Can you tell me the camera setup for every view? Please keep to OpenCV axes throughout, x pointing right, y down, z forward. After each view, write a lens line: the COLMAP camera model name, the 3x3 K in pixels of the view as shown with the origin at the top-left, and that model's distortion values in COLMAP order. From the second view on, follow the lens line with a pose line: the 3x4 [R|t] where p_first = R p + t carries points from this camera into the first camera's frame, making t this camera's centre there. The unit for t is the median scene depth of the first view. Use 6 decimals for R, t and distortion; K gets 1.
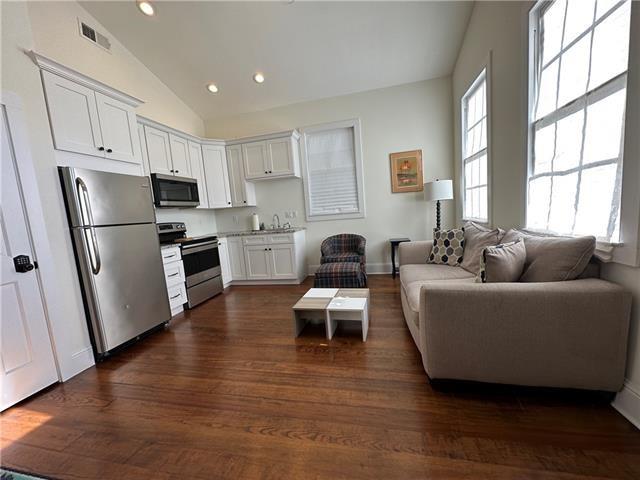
lens RADIAL K [[254.8, 0, 322.2], [0, 254.8, 241.0], [0, 0, 1]] dist [-0.002205, -0.000053]
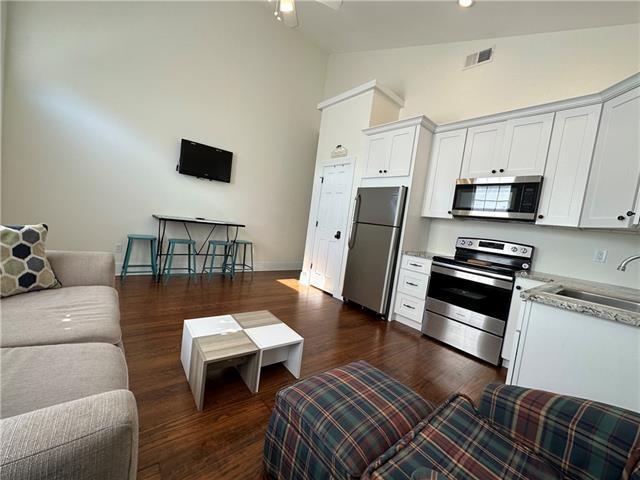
lens RADIAL K [[254.8, 0, 320.9], [0, 254.8, 237.0], [0, 0, 1]] dist [-0.002205, -0.000053]
pose [[-0.606780, 0.048282, -0.793402, 0.291999], [-0.170772, 0.966927, 0.189445, -0.125722], [0.776308, 0.250443, -0.578467, 0.956658]]
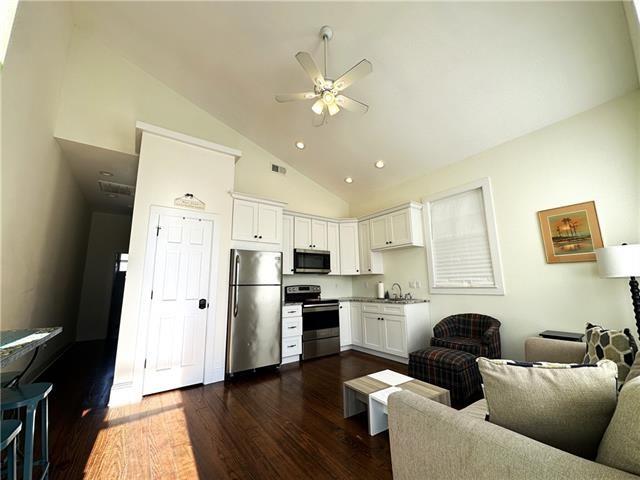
lens RADIAL K [[254.8, 0, 320.4], [0, 254.8, 240.0], [0, 0, 1]] dist [-0.002205, -0.000053]
pose [[0.748597, -0.050746, -0.661080, 0.285088], [-0.118171, 0.970891, -0.208342, -0.031456], [0.652409, 0.234085, 0.720810, 0.064051]]
